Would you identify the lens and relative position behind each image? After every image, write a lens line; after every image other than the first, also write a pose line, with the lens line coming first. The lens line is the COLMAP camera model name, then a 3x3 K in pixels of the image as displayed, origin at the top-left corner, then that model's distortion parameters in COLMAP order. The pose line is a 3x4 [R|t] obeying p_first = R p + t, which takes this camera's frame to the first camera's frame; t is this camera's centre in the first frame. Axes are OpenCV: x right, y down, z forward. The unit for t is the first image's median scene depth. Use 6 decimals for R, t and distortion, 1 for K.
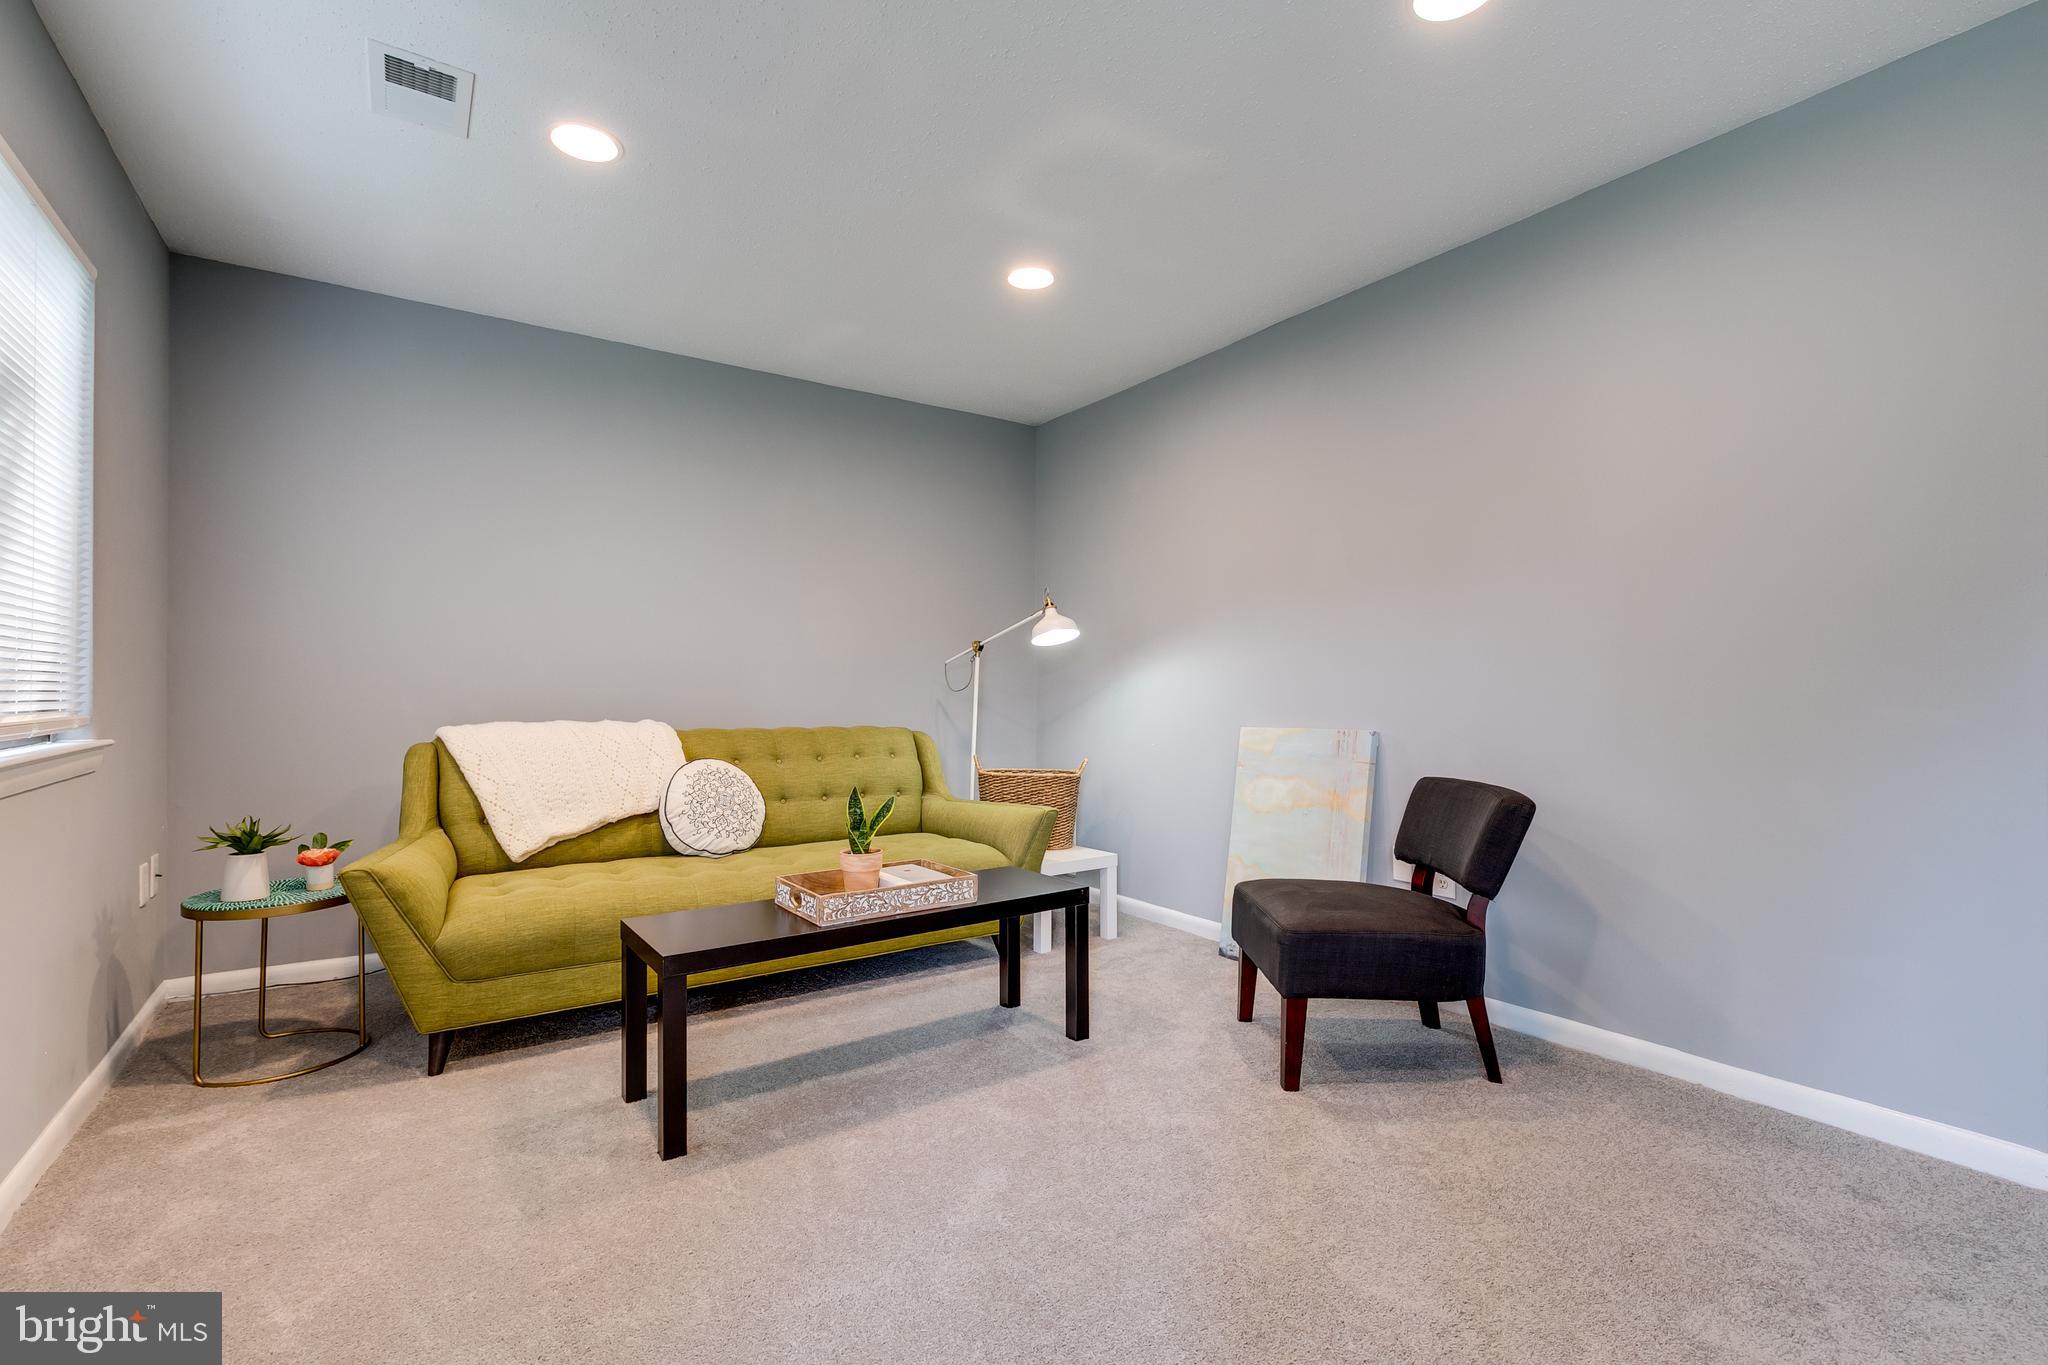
lens RADIAL K [[916.6, 0, 1032.2], [0, 916.6, 689.7], [0, 0, 1]] dist [0.002592, -0.000534]
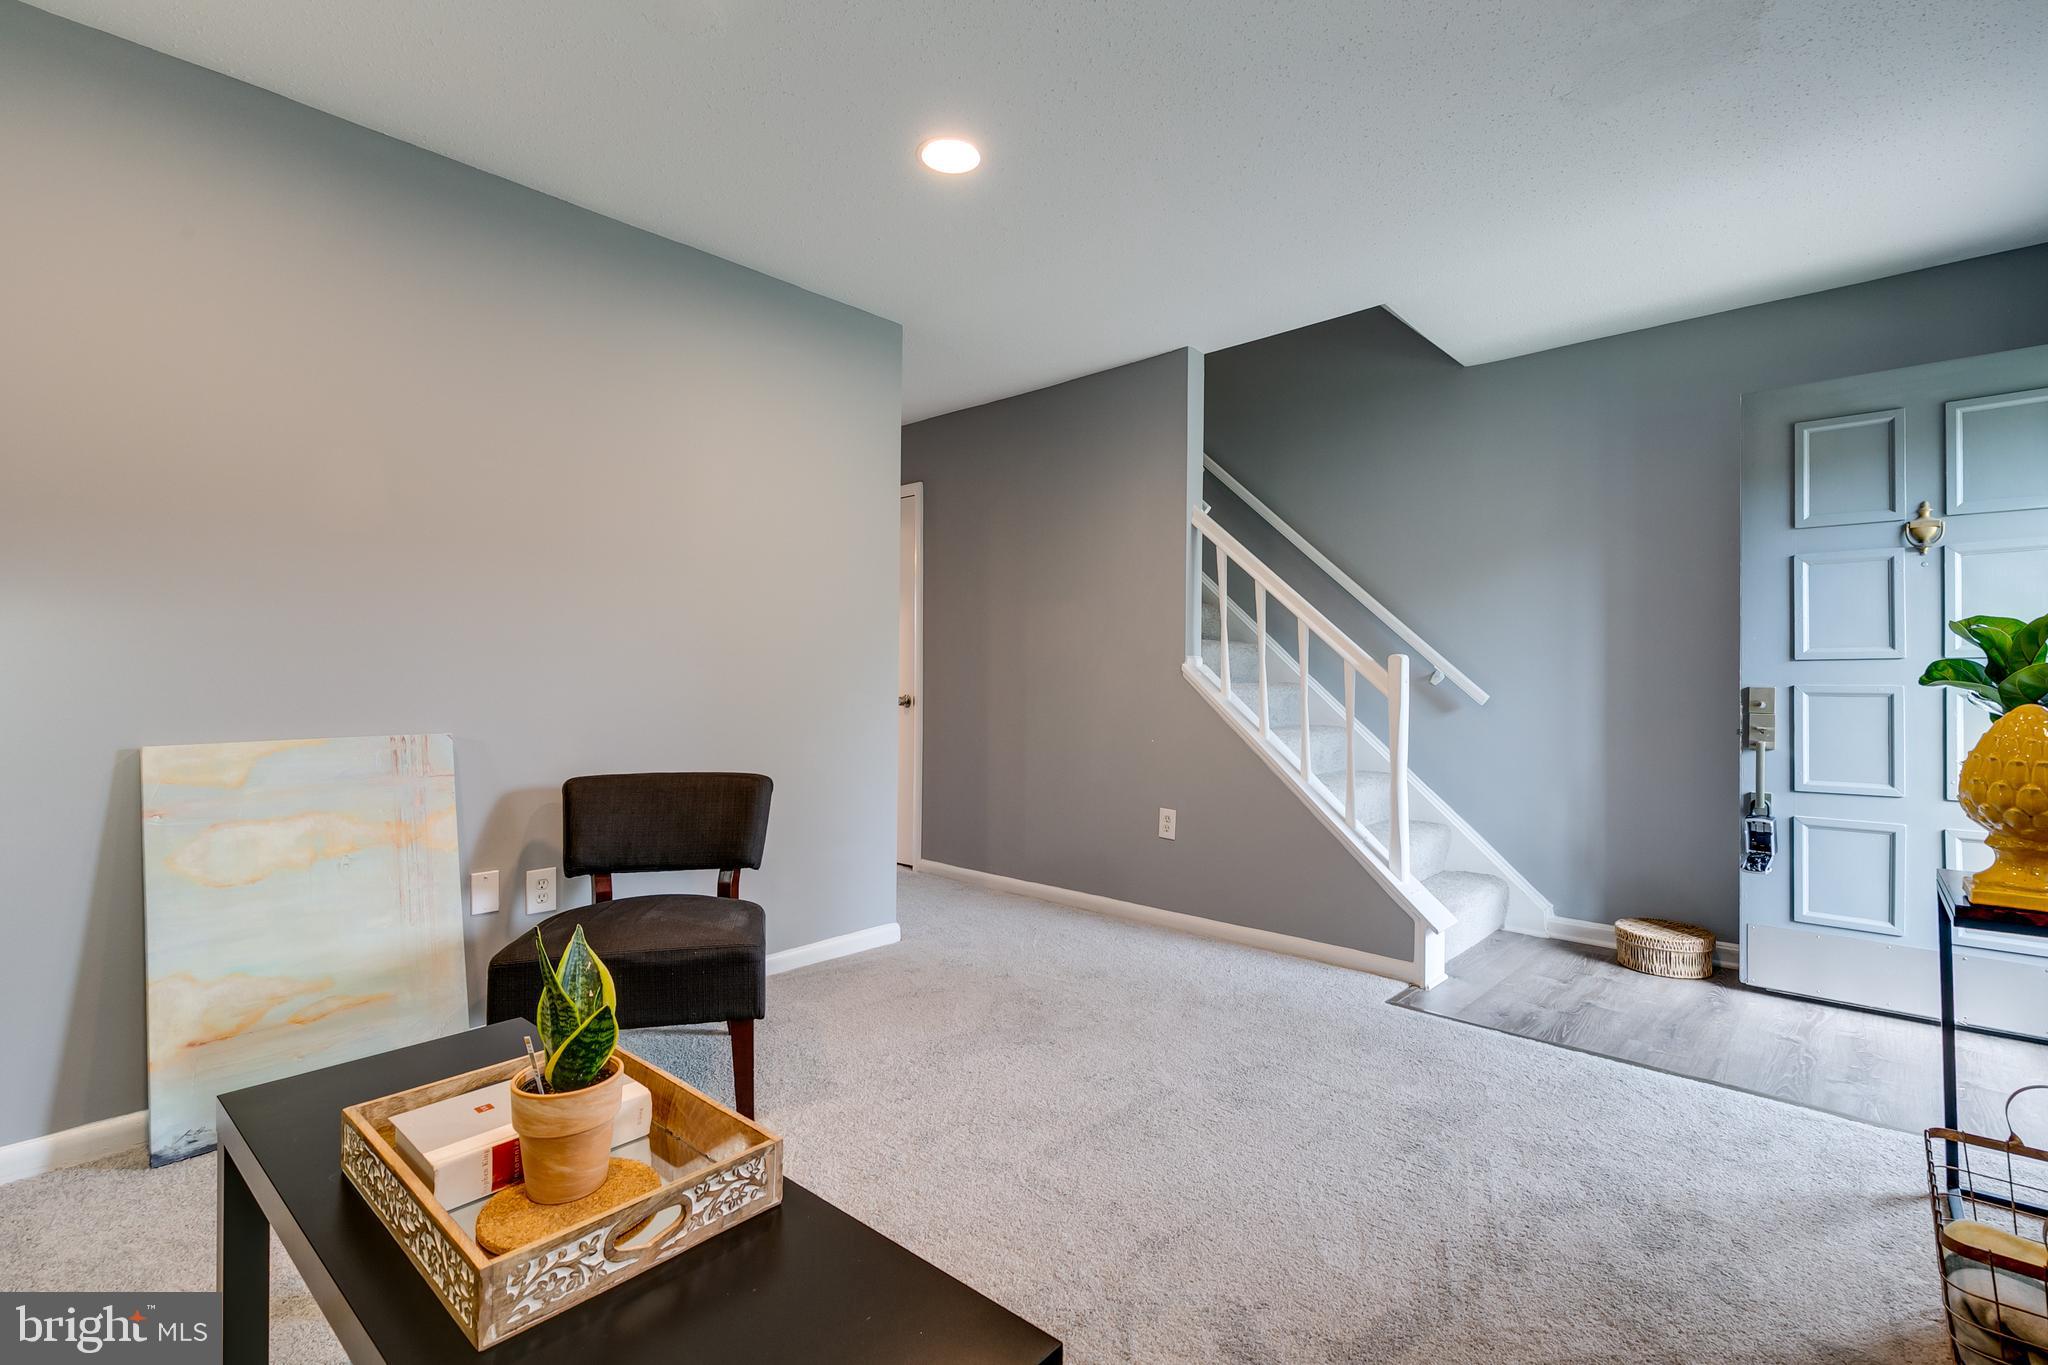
lens RADIAL K [[906.9, 0, 1024.0], [0, 906.9, 682.5], [0, 0, 1]] dist [-0.000090, -0.000448]
pose [[-0.223431, -0.000676, 0.974720, -0.517482], [-0.006187, 0.999981, -0.000725, -0.001082], [-0.974700, -0.006192, -0.223430, 0.738899]]
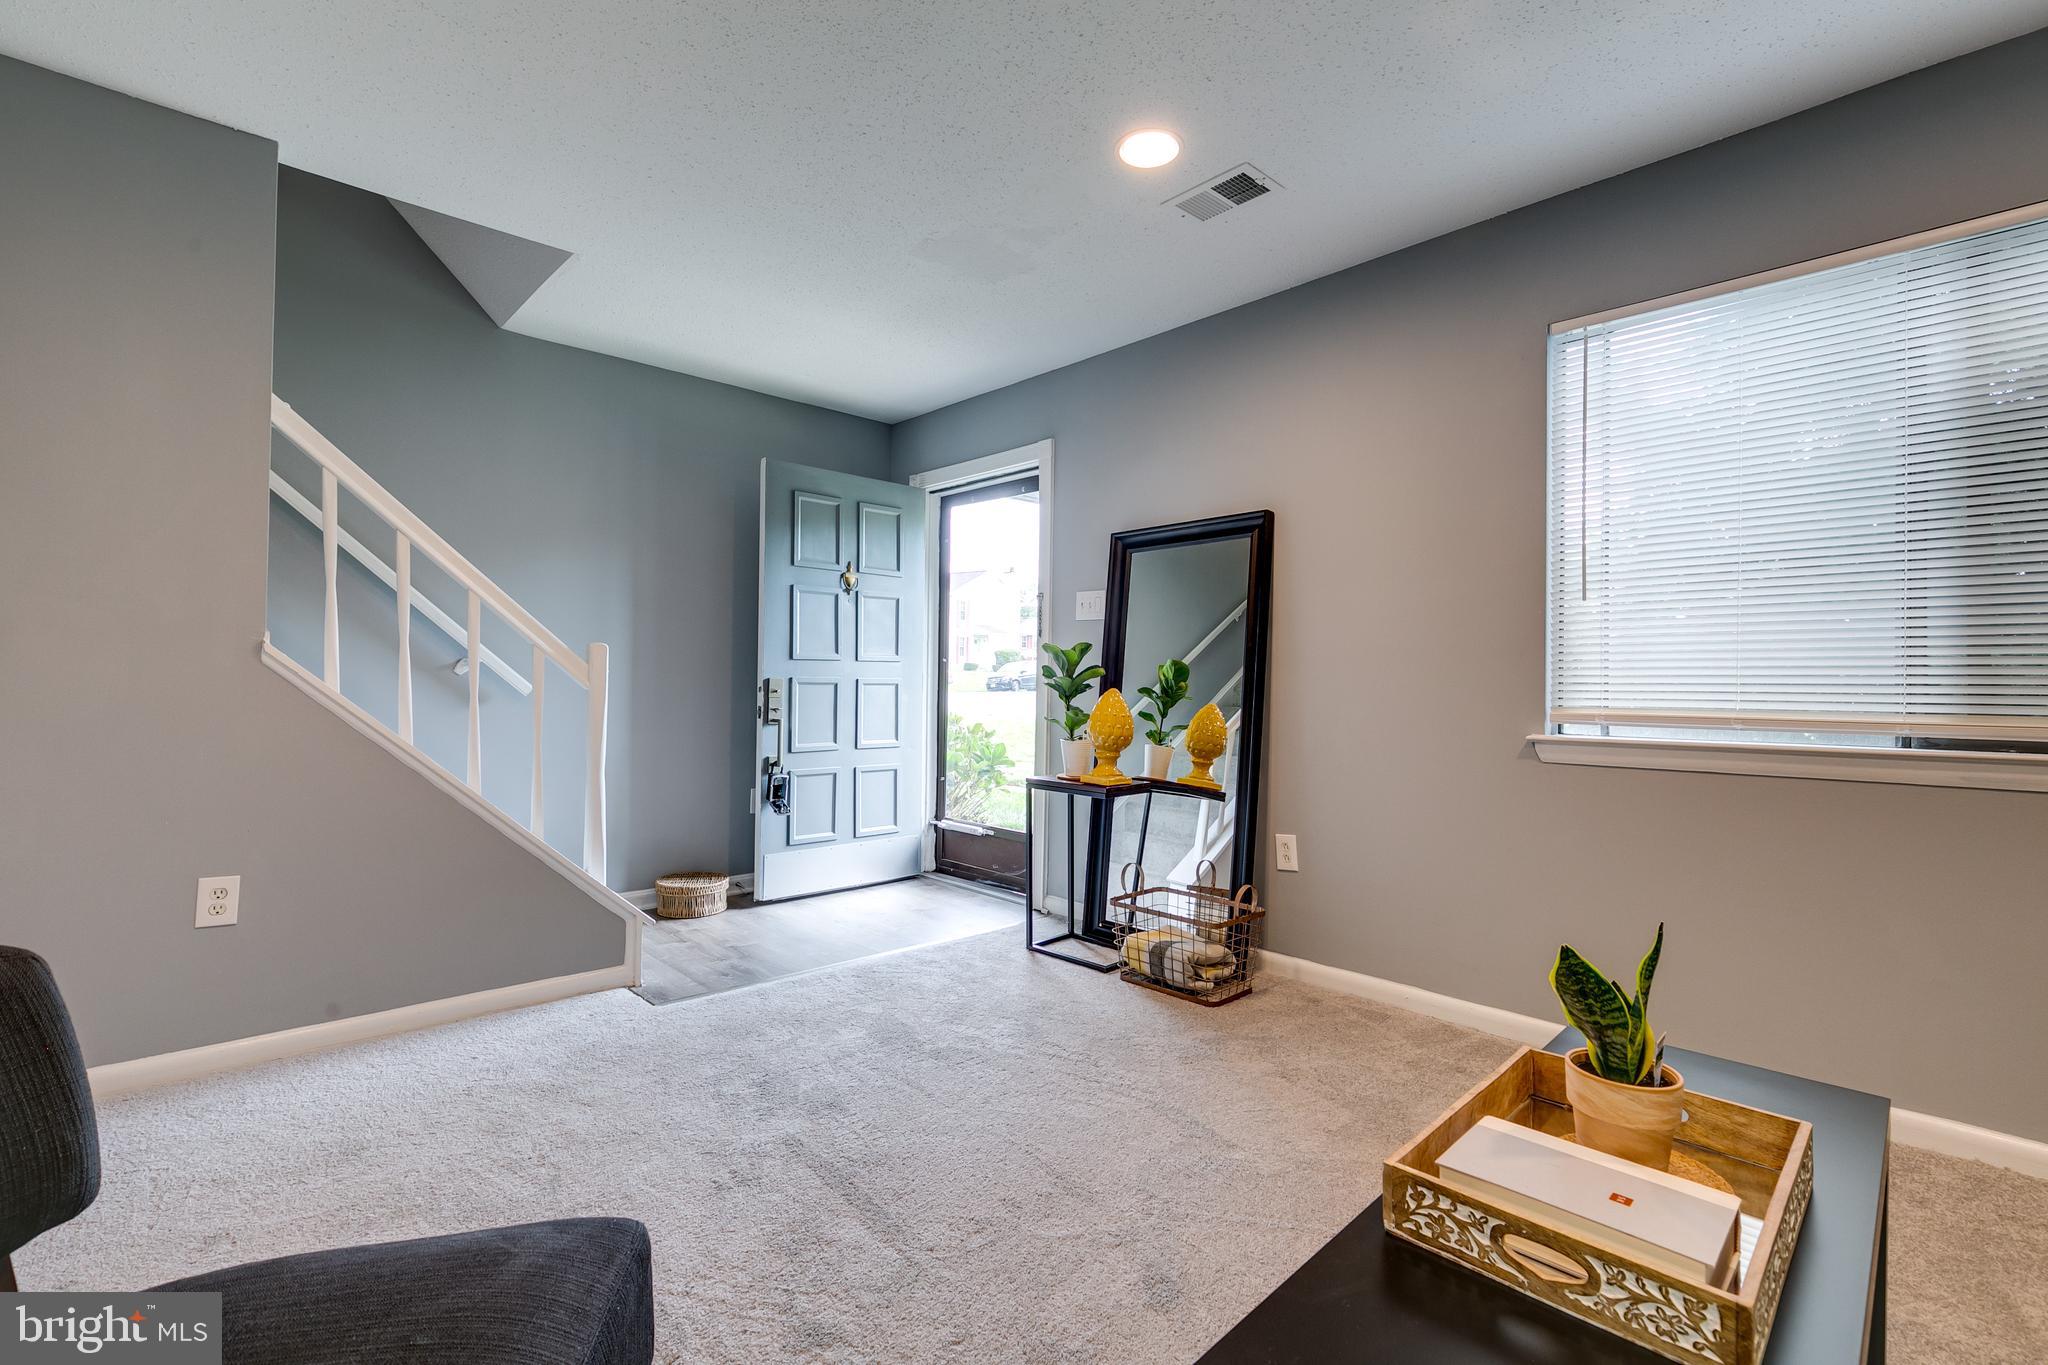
lens RADIAL K [[912.7, 0, 1030.5], [0, 912.7, 676.4], [0, 0, 1]] dist [0.002257, -0.000589]
pose [[-0.988190, -0.011836, -0.152774, 0.123043], [-0.010961, 0.999918, -0.006566, 0.000040], [0.152839, -0.004814, -0.988239, 1.143713]]
